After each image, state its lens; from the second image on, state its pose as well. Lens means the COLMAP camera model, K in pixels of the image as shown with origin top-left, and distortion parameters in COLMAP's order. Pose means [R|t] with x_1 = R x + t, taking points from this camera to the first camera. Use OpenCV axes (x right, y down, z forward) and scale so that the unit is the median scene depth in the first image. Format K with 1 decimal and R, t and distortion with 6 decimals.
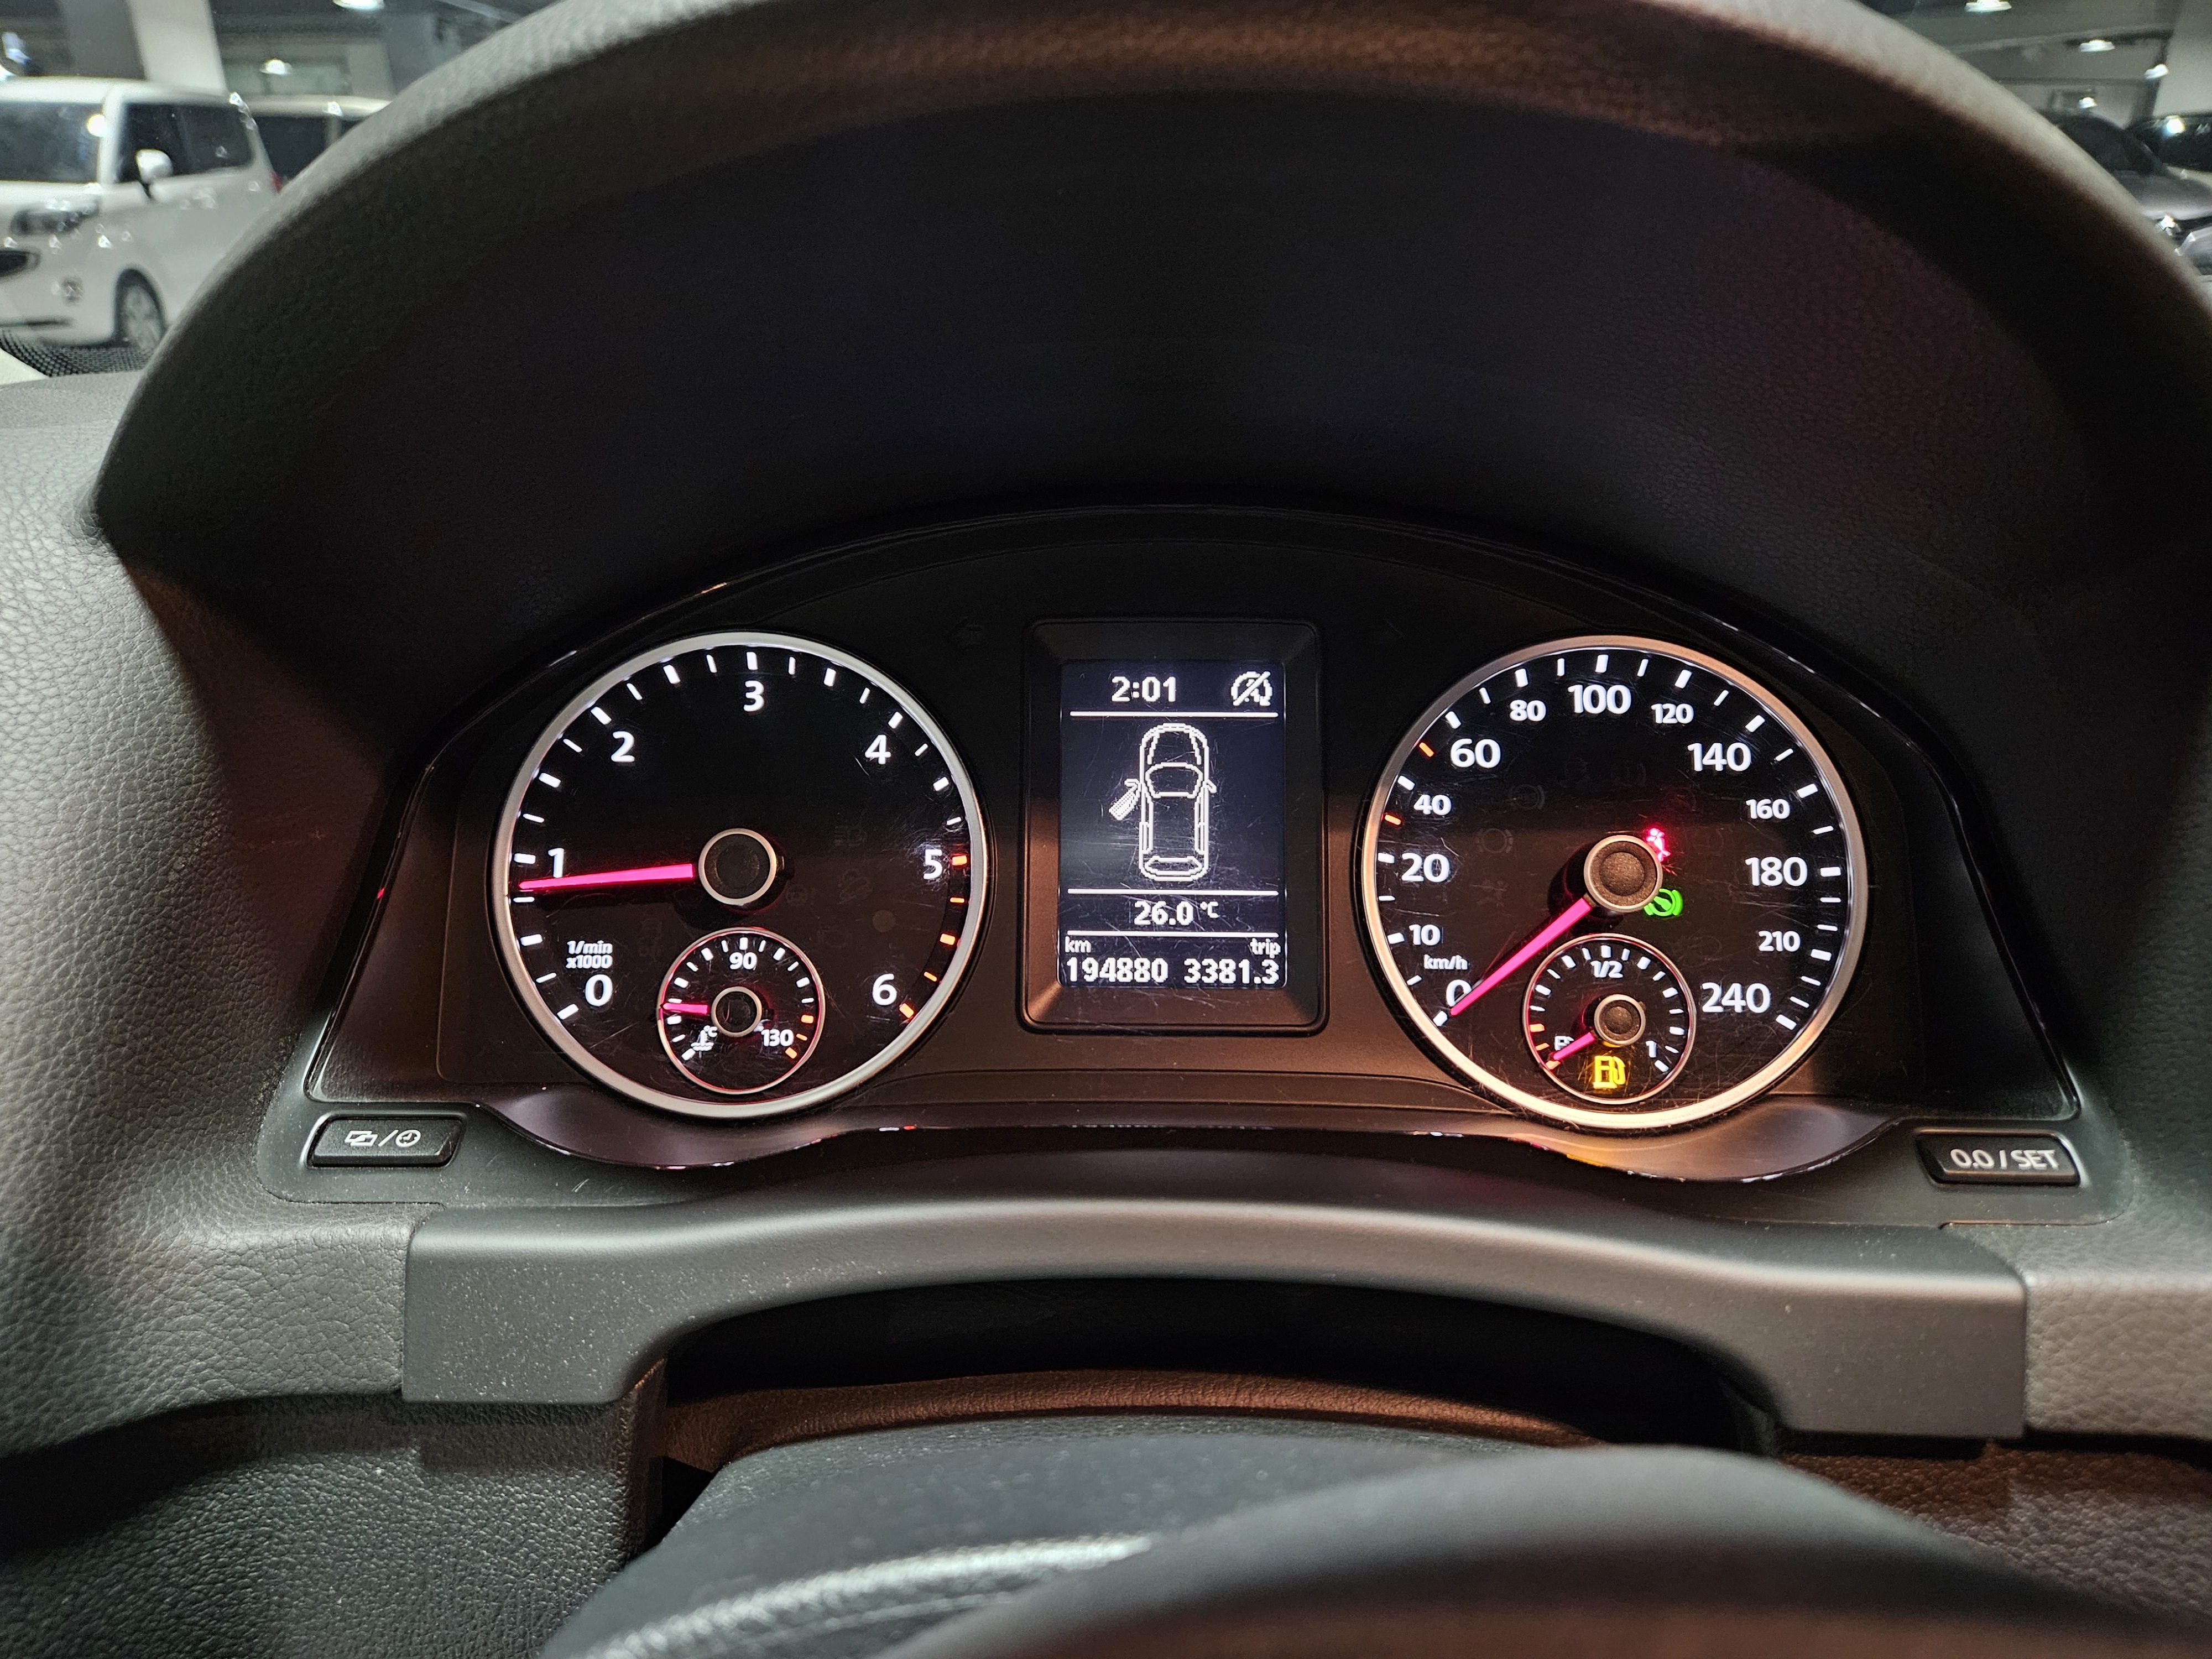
lens RADIAL K [[1516.7, 0, 1102.0], [0, 1516.7, 839.4], [0, 0, 1]] dist [0.056065, -0.053929]
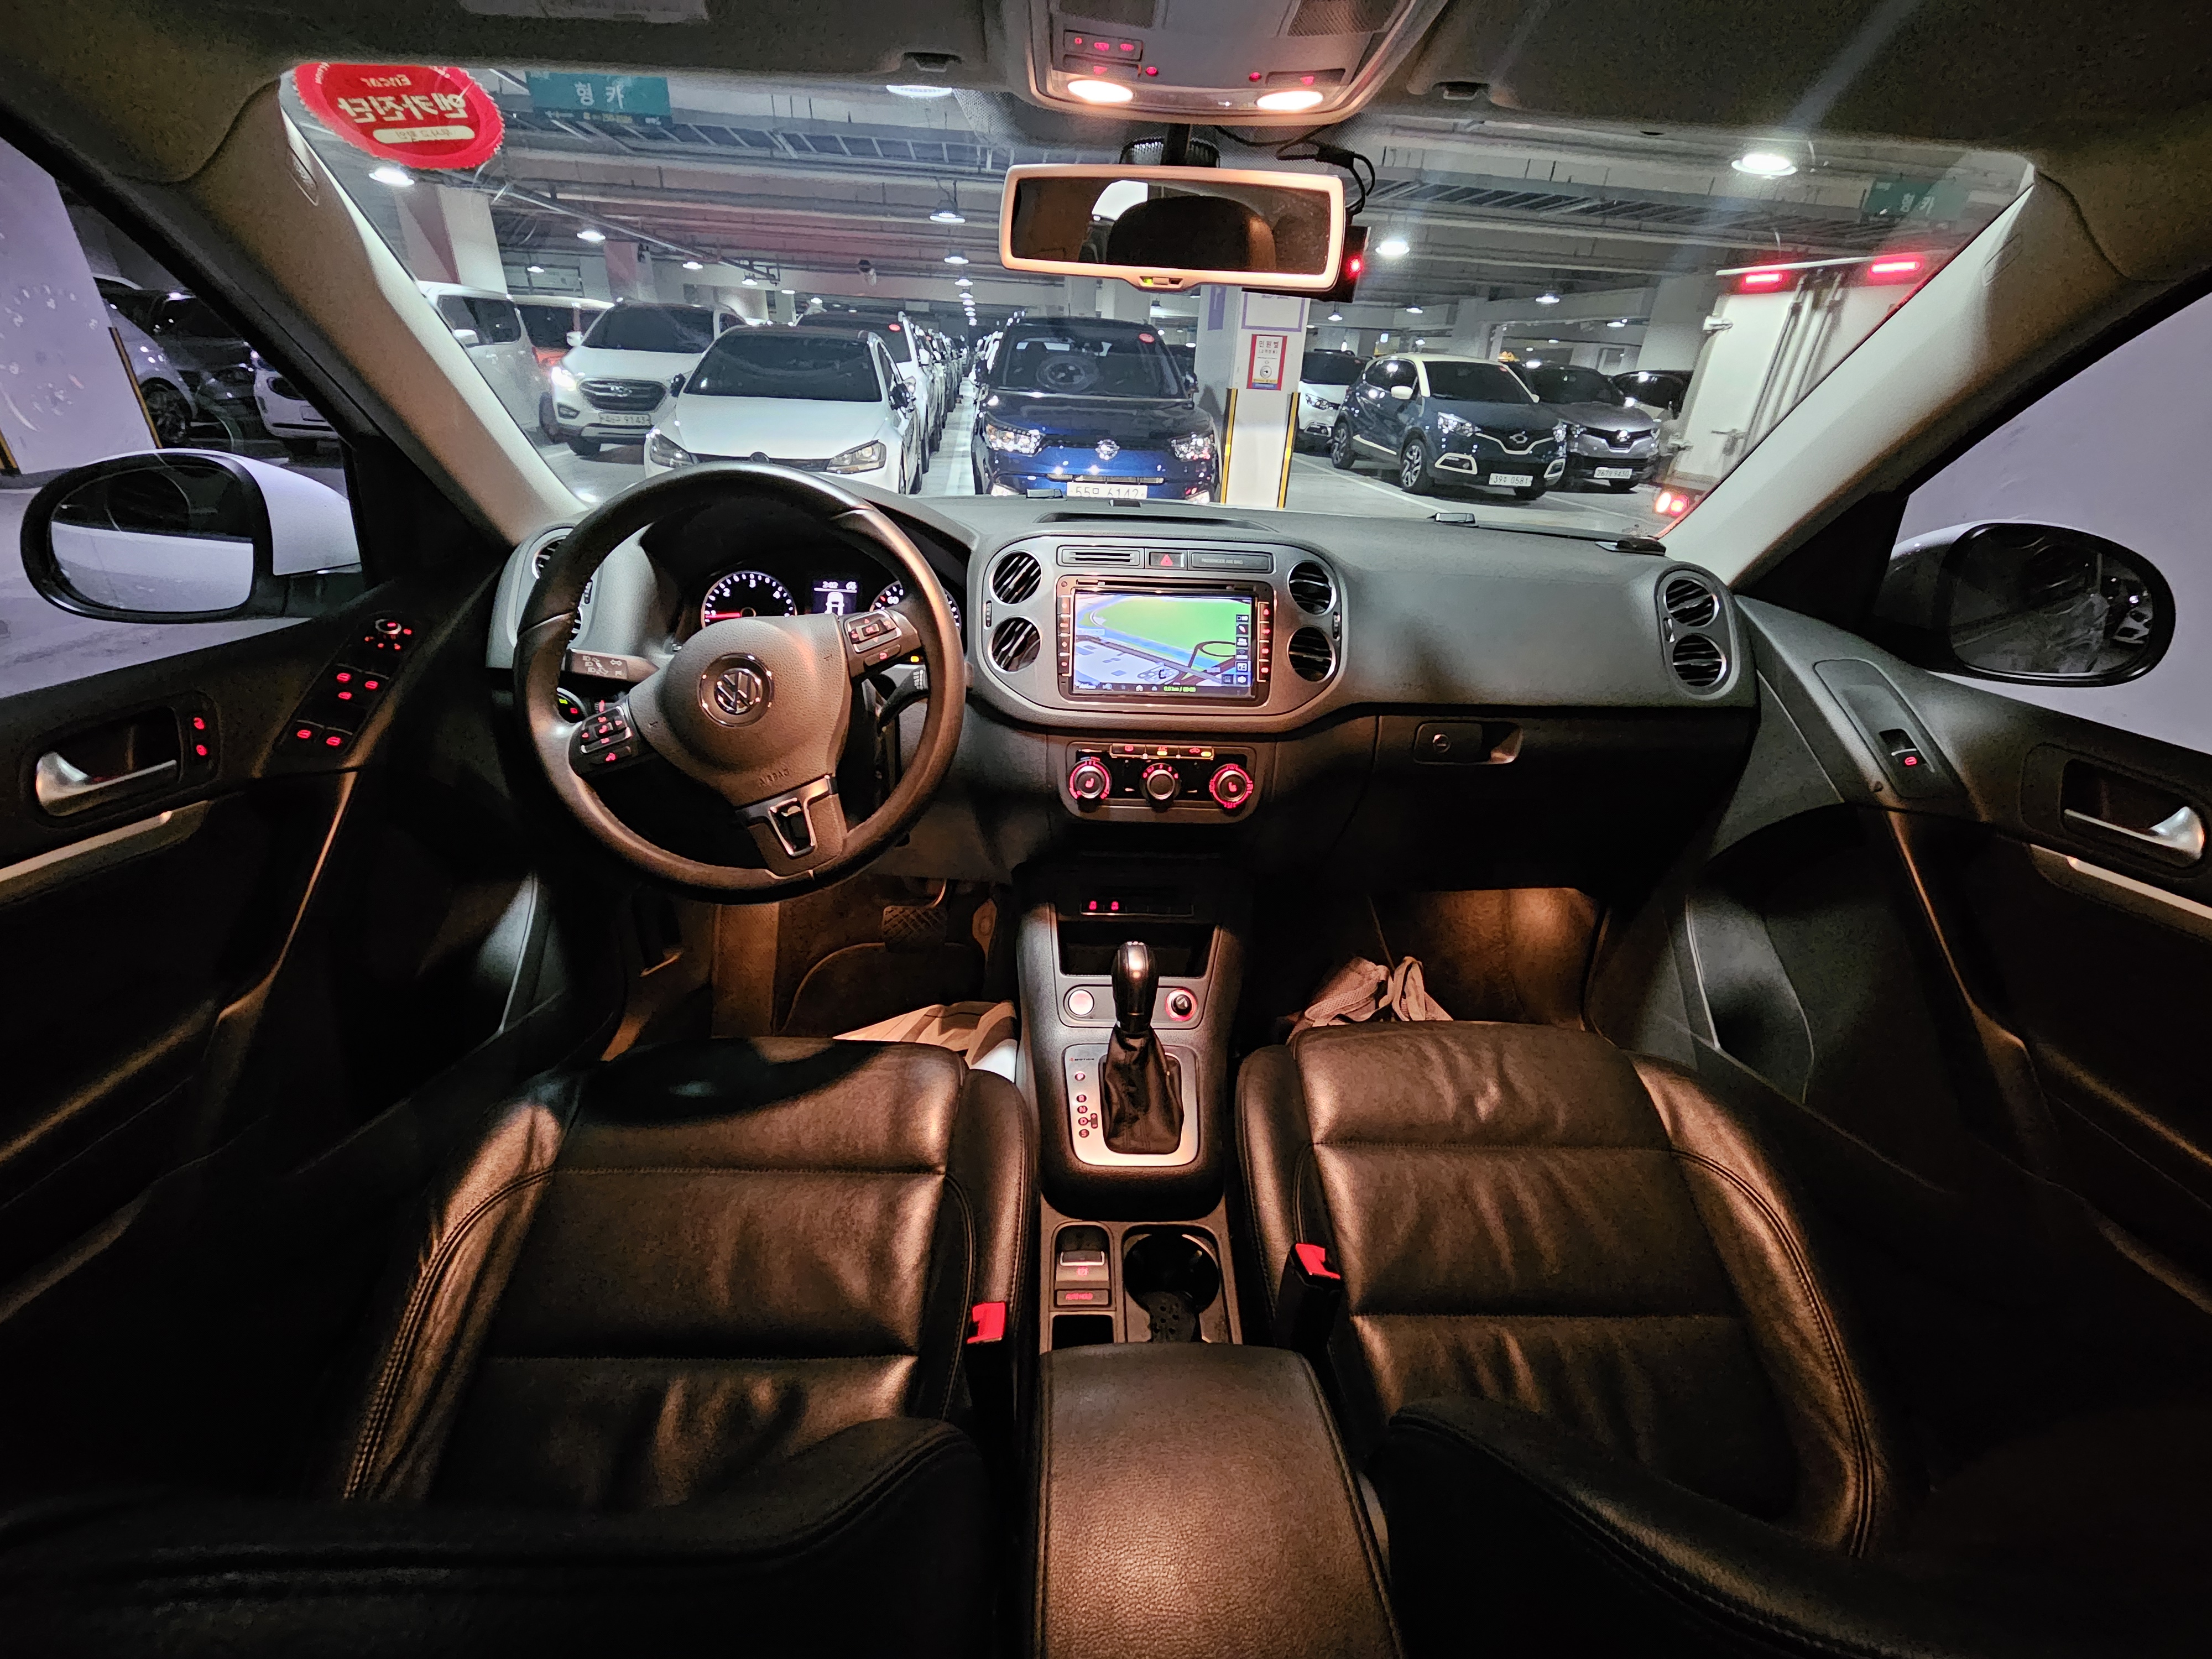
lens RADIAL K [[908.6, 0, 1104.2], [0, 908.6, 841.2], [0, 0, 1]] dist [0.003084, -0.000520]
pose [[0.997559, 0.025735, 0.064916, 0.790778], [-0.030620, 0.996682, 0.075409, 0.511653], [-0.062760, -0.077213, 0.995037, -2.231585]]
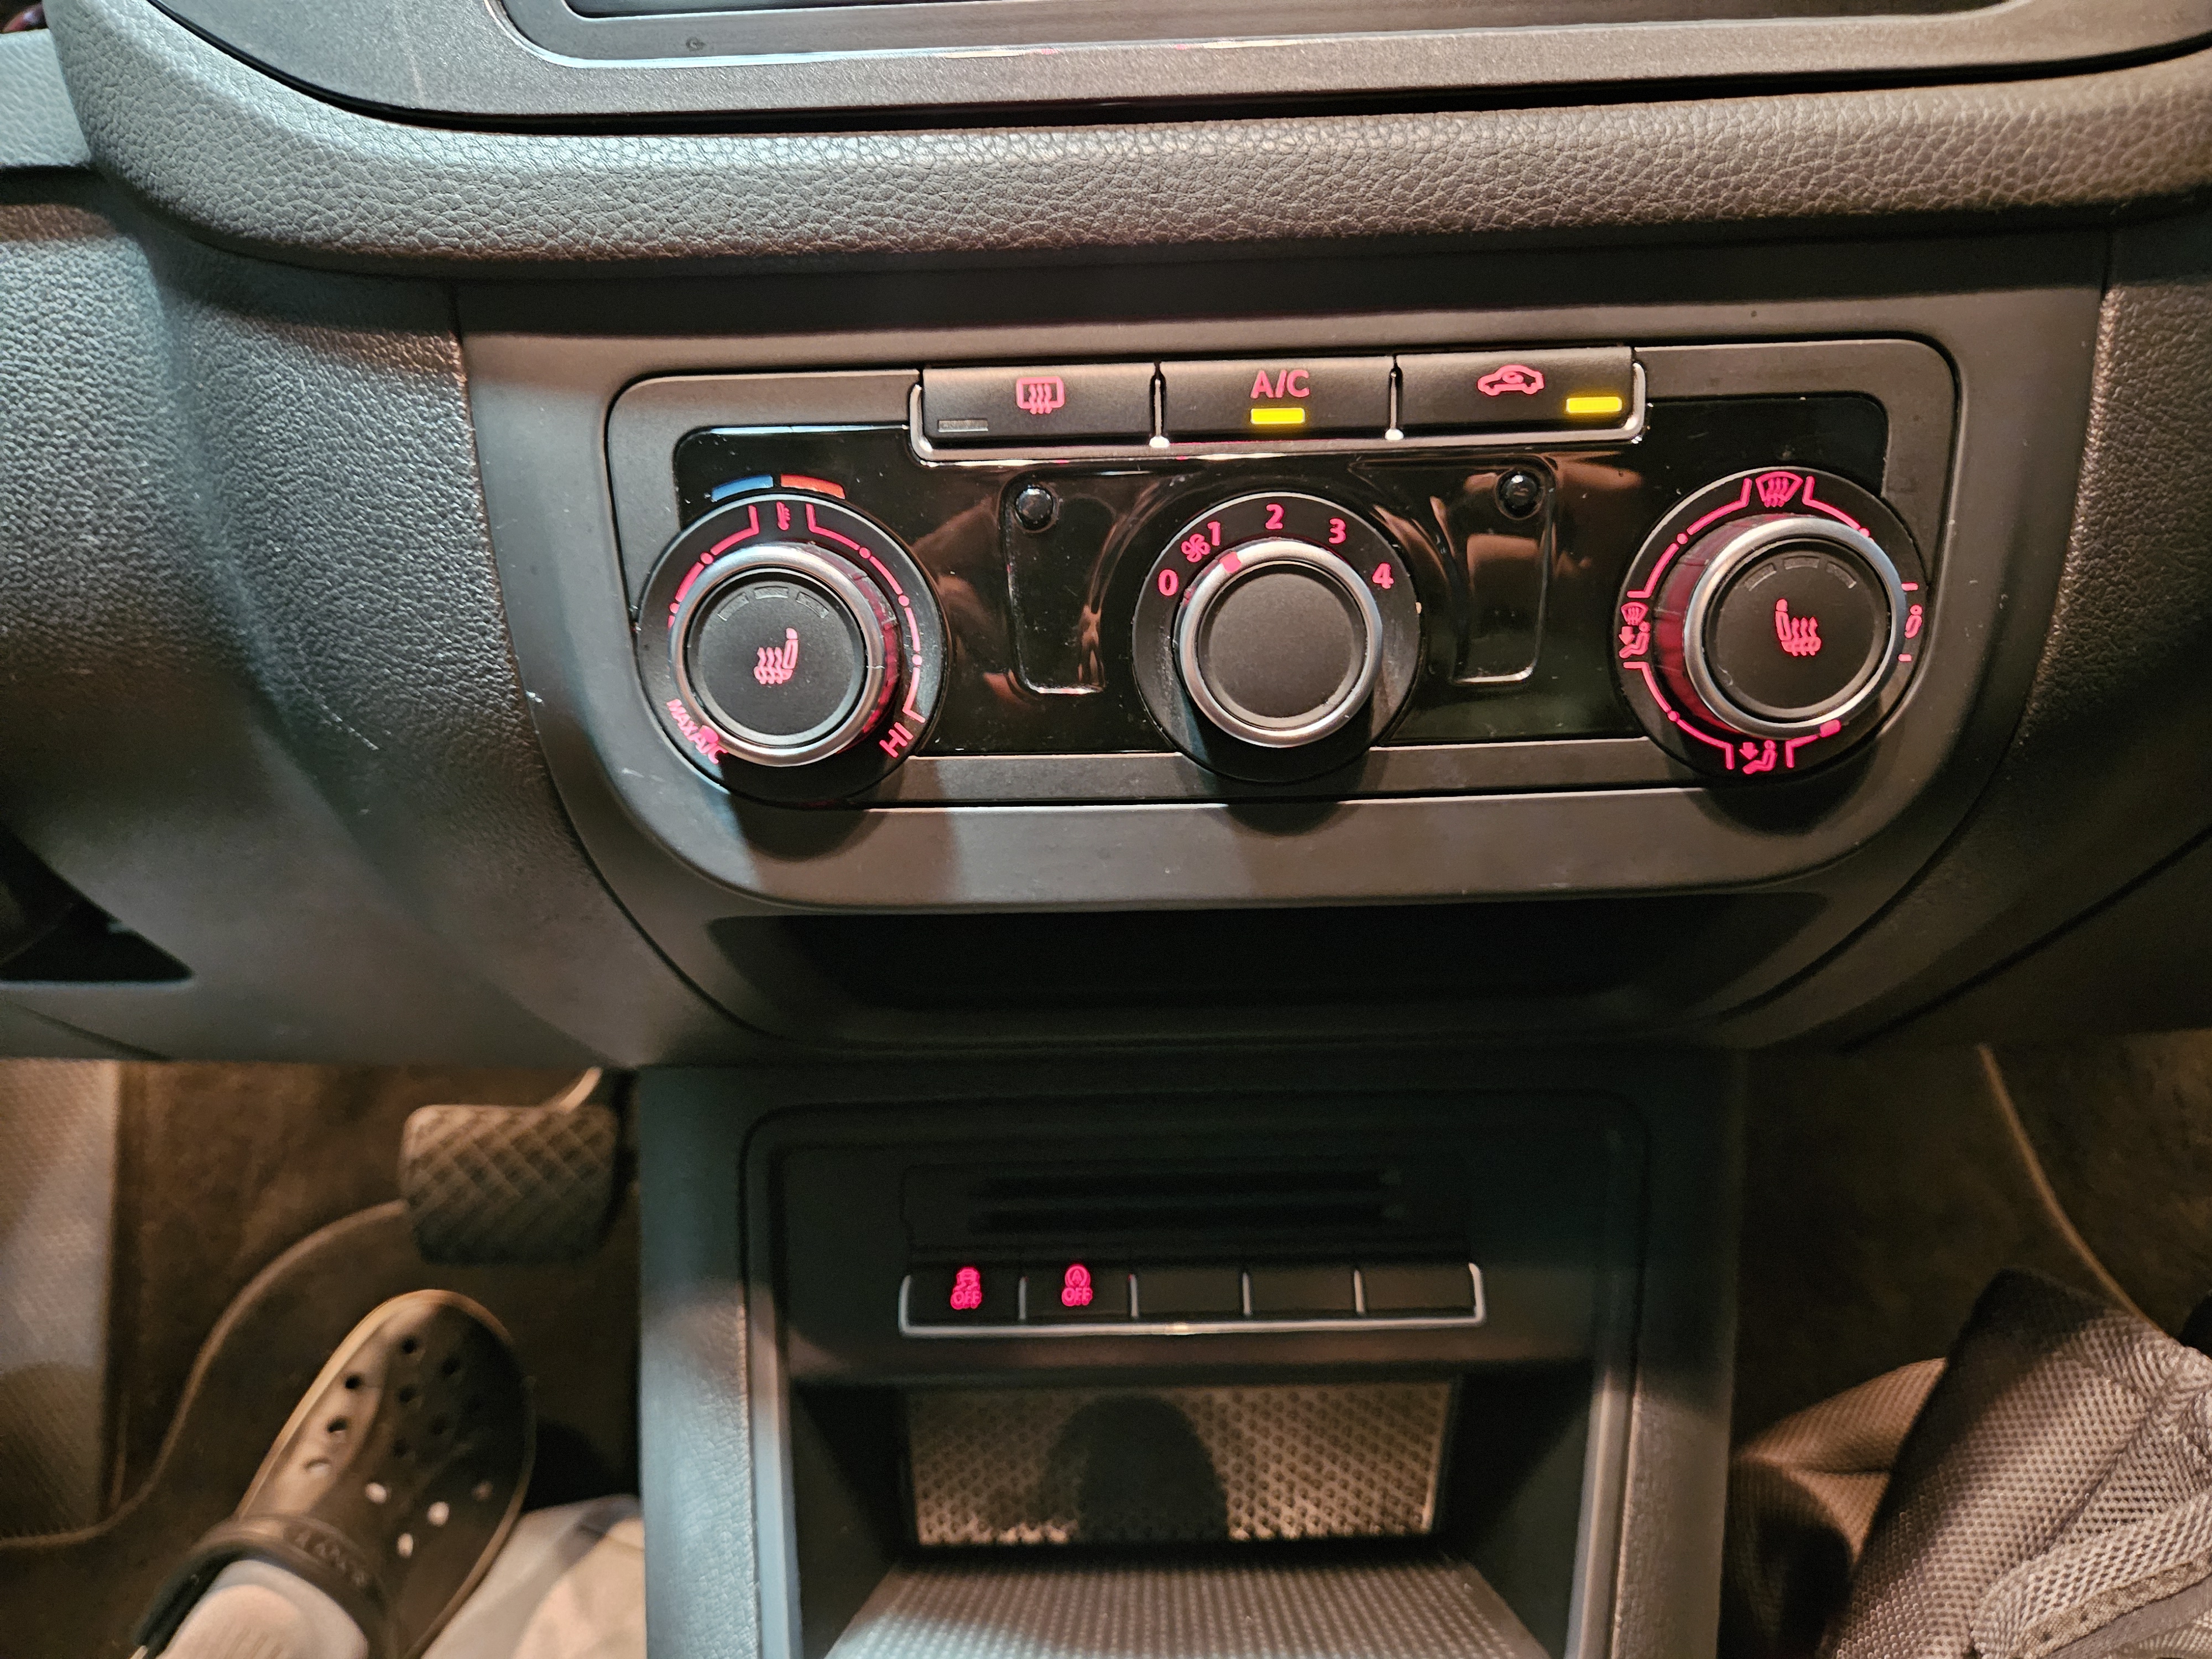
lens RADIAL K [[1539.2, 0, 1106.0], [0, 1539.2, 829.5], [0, 0, 1]] dist [0.041357, -0.042816]
pose [[0.999686, -0.024944, 0.002543, 1.053682], [0.024543, 0.994244, 0.104290, 0.551519], [-0.005130, -0.104195, 0.994544, -0.190842]]
